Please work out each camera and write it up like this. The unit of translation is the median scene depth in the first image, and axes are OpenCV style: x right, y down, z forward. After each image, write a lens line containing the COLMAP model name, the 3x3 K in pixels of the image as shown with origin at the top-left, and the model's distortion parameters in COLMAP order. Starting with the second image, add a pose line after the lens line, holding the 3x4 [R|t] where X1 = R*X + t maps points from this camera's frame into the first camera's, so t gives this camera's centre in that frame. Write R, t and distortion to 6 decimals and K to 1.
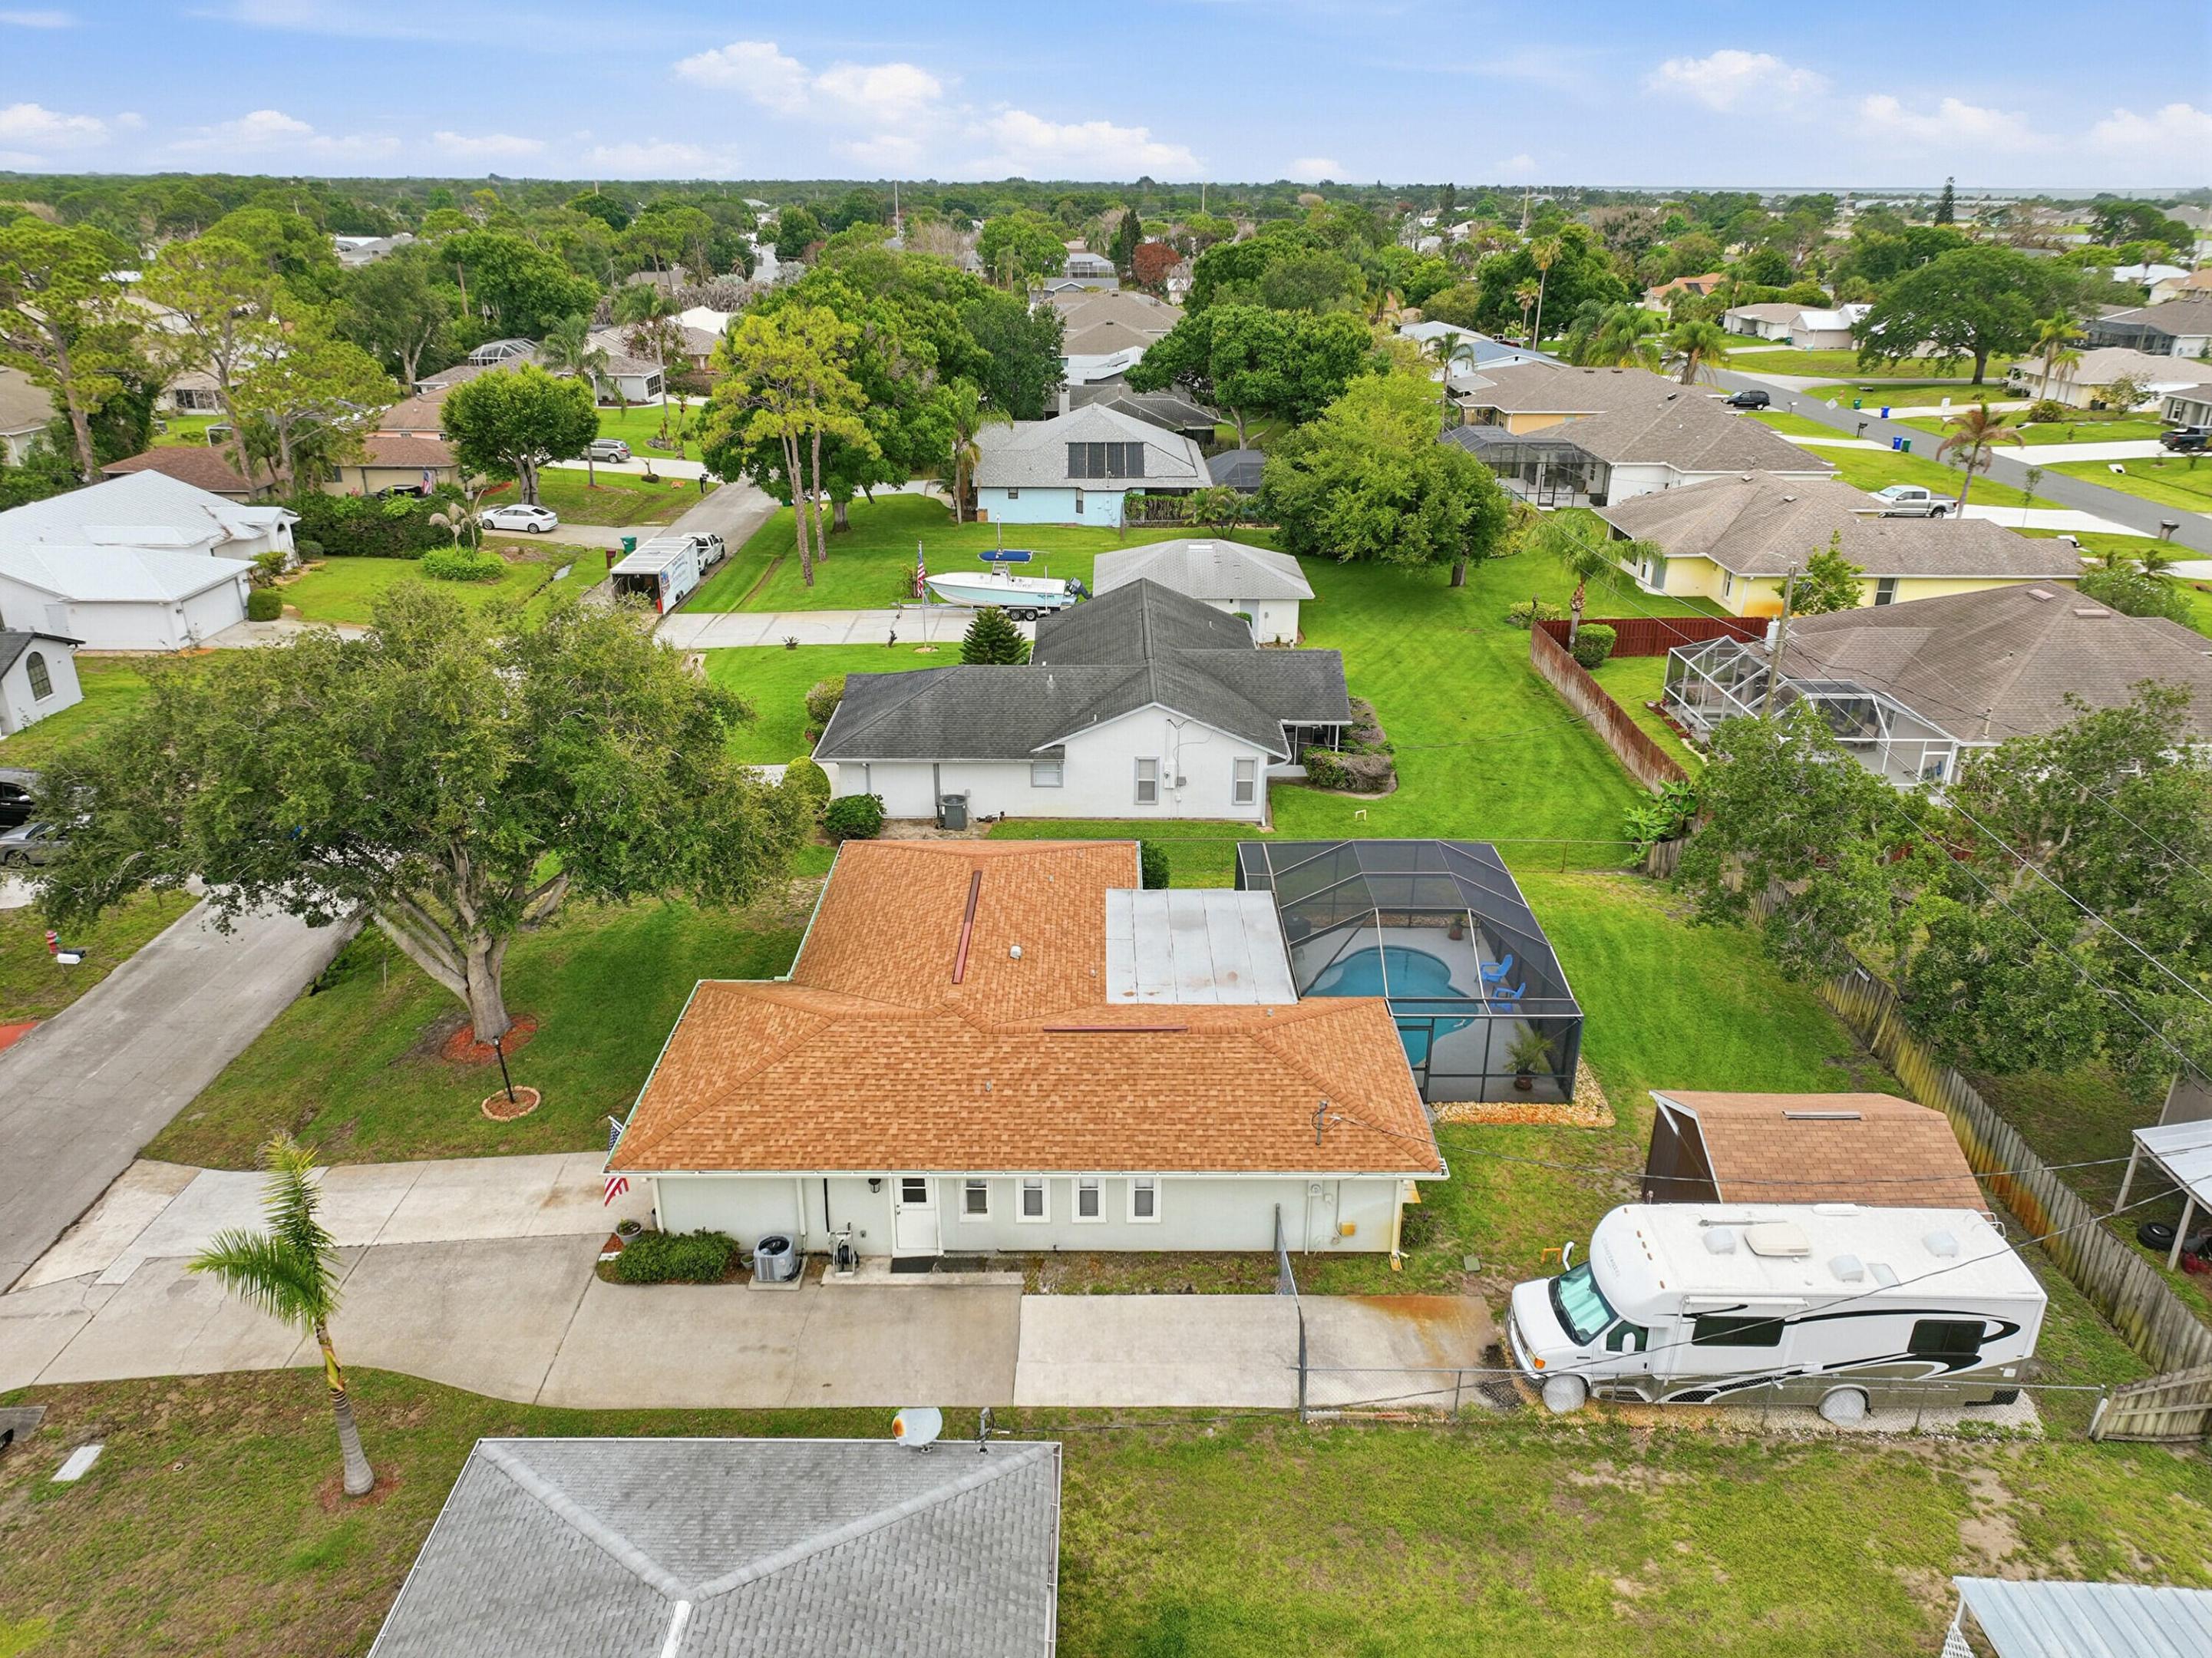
lens RADIAL K [[1544.3, 0, 1106.0], [0, 1544.3, 829.0], [0, 0, 1]] dist [0.008219, -0.003686]
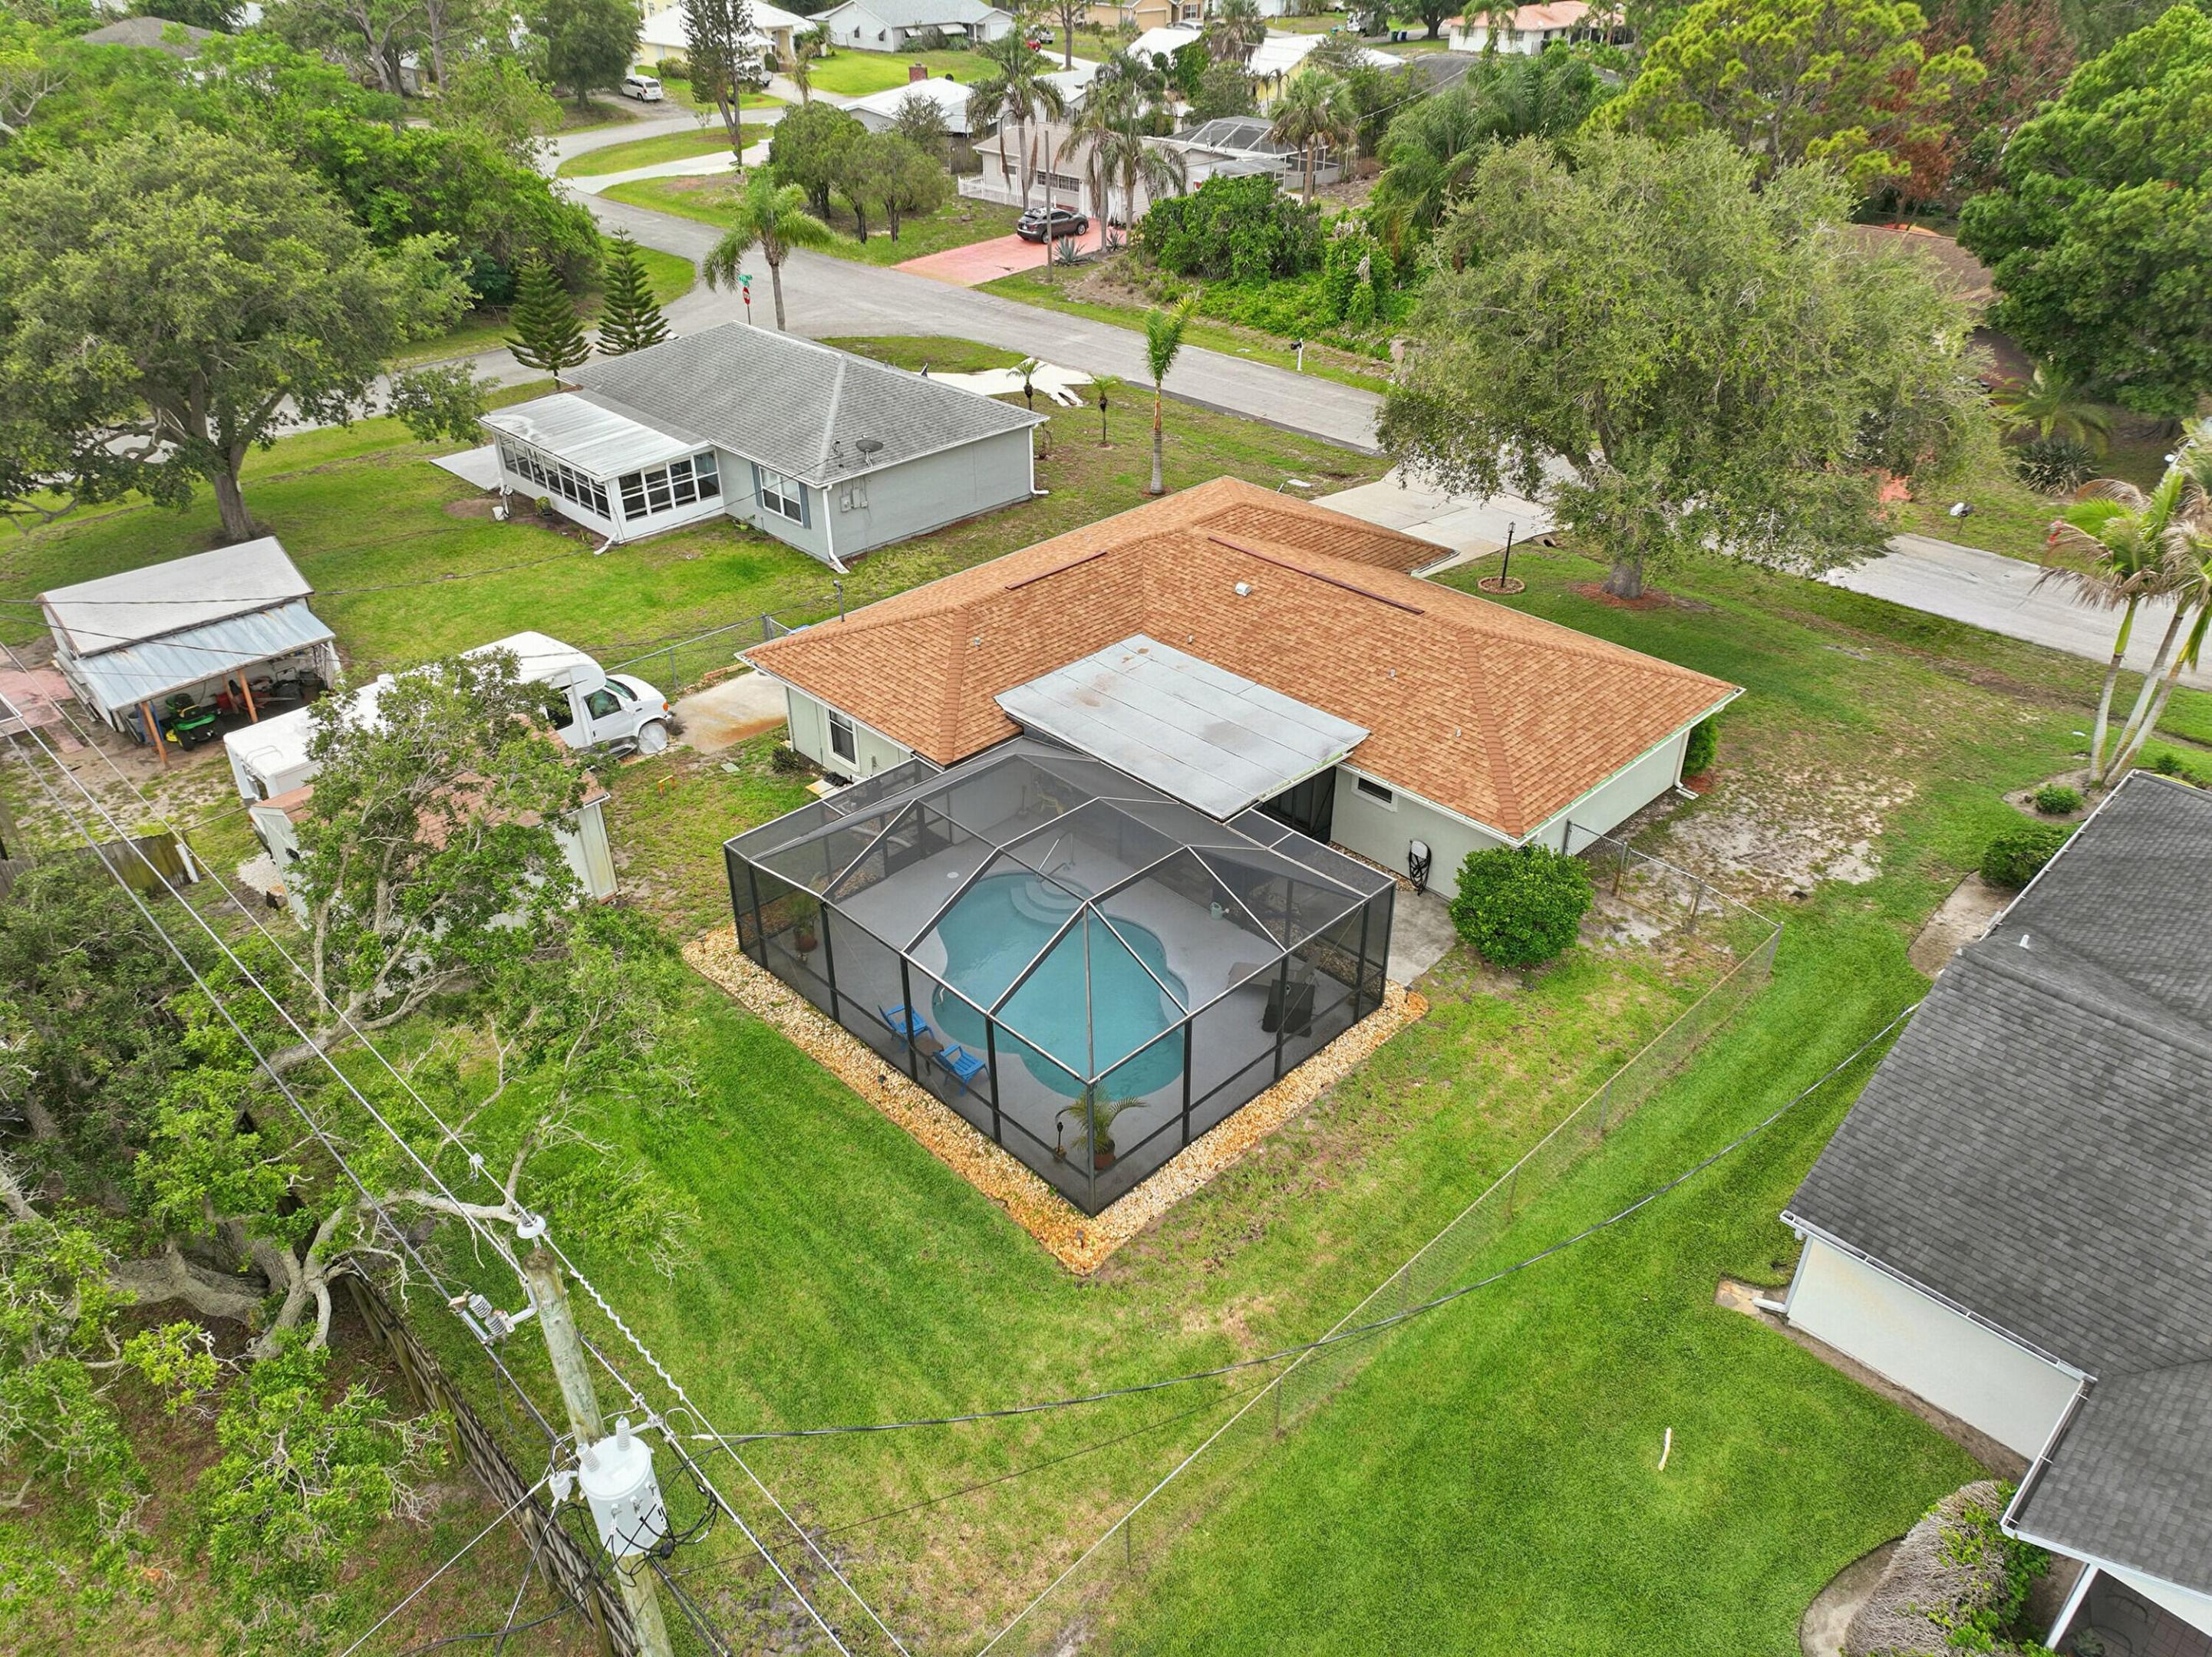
lens RADIAL K [[1544.1, 0, 1106.0], [0, 1544.1, 828.5], [0, 0, 1]] dist [0.008219, -0.003686]
pose [[-0.714408, 0.371445, -0.593001, 0.431526], [-0.268879, 0.636680, 0.722733, -0.342073], [0.646007, 0.675771, -0.354976, 0.958451]]
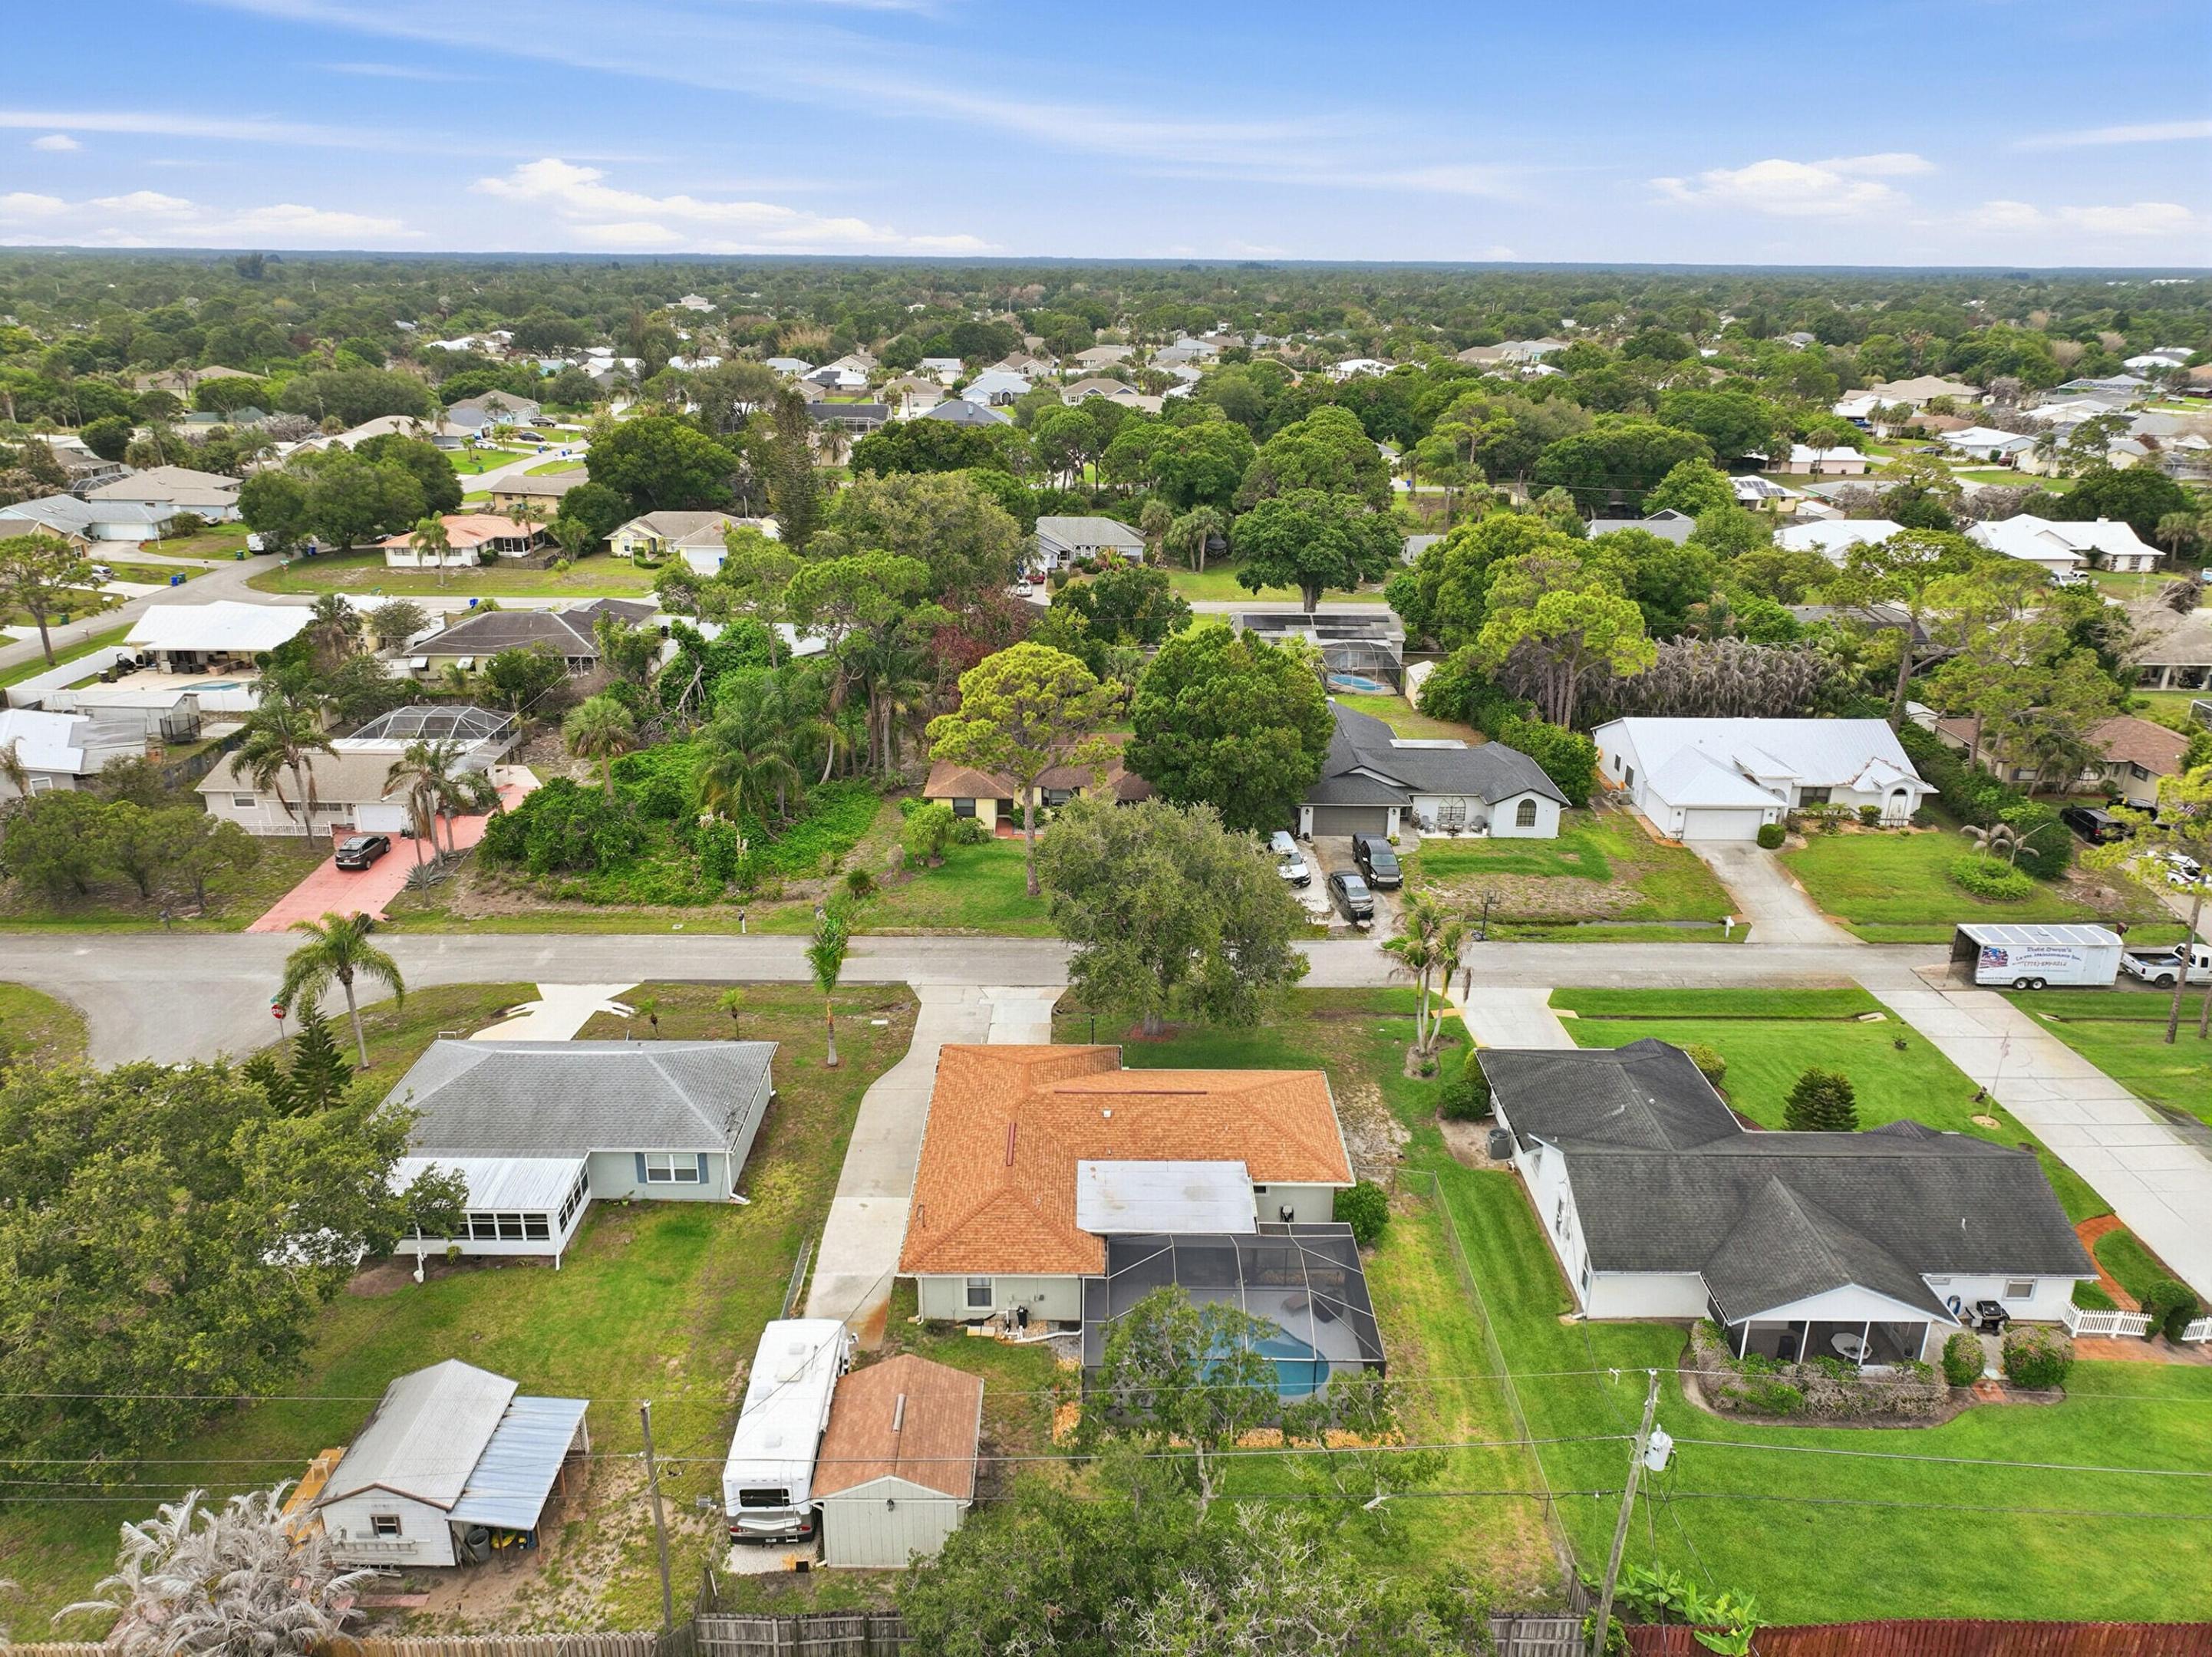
lens RADIAL K [[1550.0, 0, 1106.0], [0, 1550.0, 828.5], [0, 0, 1]] dist [0.005412, -0.002196]
pose [[0.001316, 0.341669, -0.939819, 0.973669], [-0.394007, 0.863973, 0.313543, -0.491130], [0.919106, 0.369883, 0.135757, 0.454772]]
